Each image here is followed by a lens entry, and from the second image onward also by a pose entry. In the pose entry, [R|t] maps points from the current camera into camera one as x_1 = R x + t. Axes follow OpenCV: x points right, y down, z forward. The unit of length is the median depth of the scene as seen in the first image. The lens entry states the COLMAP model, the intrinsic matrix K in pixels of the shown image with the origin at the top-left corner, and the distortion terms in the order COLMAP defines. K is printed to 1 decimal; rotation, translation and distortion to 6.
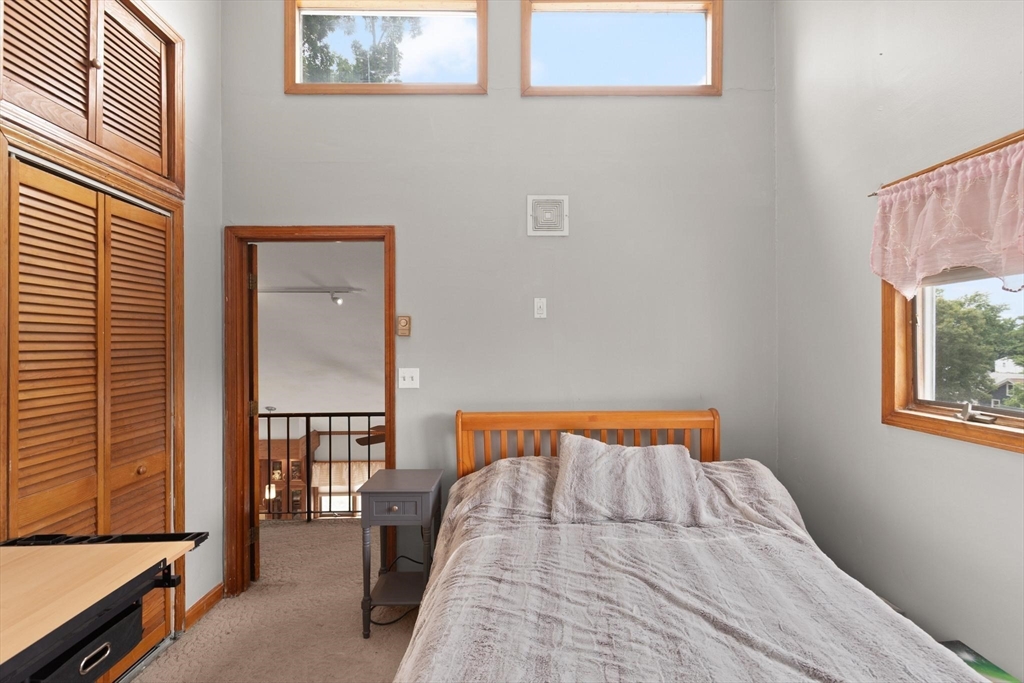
lens RADIAL K [[473.2, 0, 513.8], [0, 473.2, 338.1], [0, 0, 1]] dist [0.011470, -0.004066]
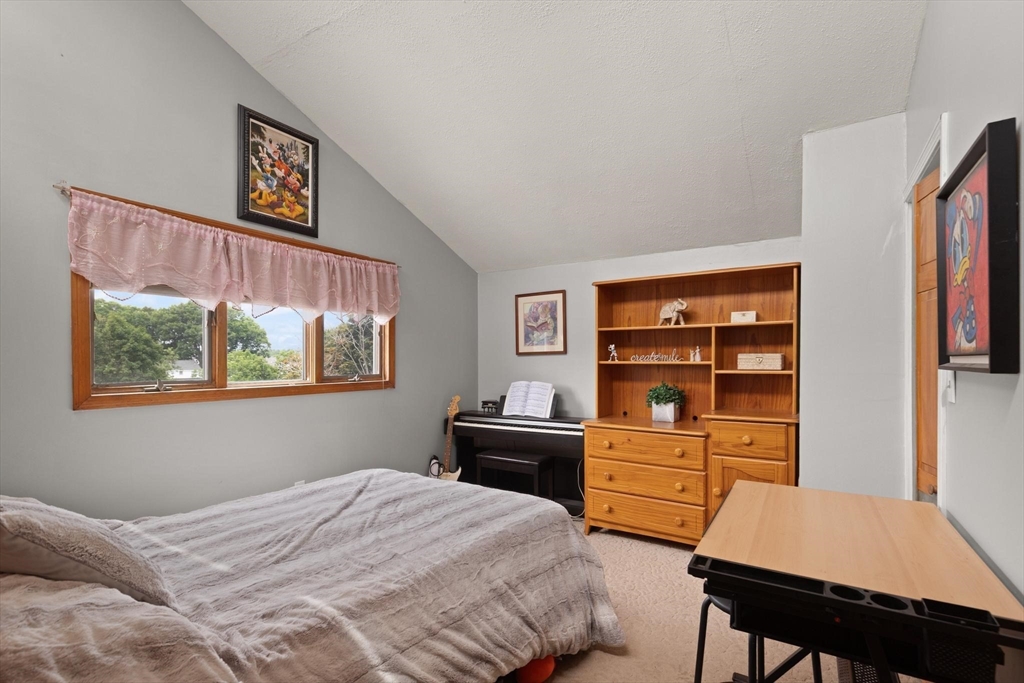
lens RADIAL K [[473.2, 0, 516.1], [0, 473.2, 362.5], [0, 0, 1]] dist [0.011470, -0.004066]
pose [[-0.830833, 0.004441, 0.556504, -0.746186], [0.001465, 0.999982, -0.005793, 0.093318], [-0.556520, -0.003998, -0.830825, 1.574846]]
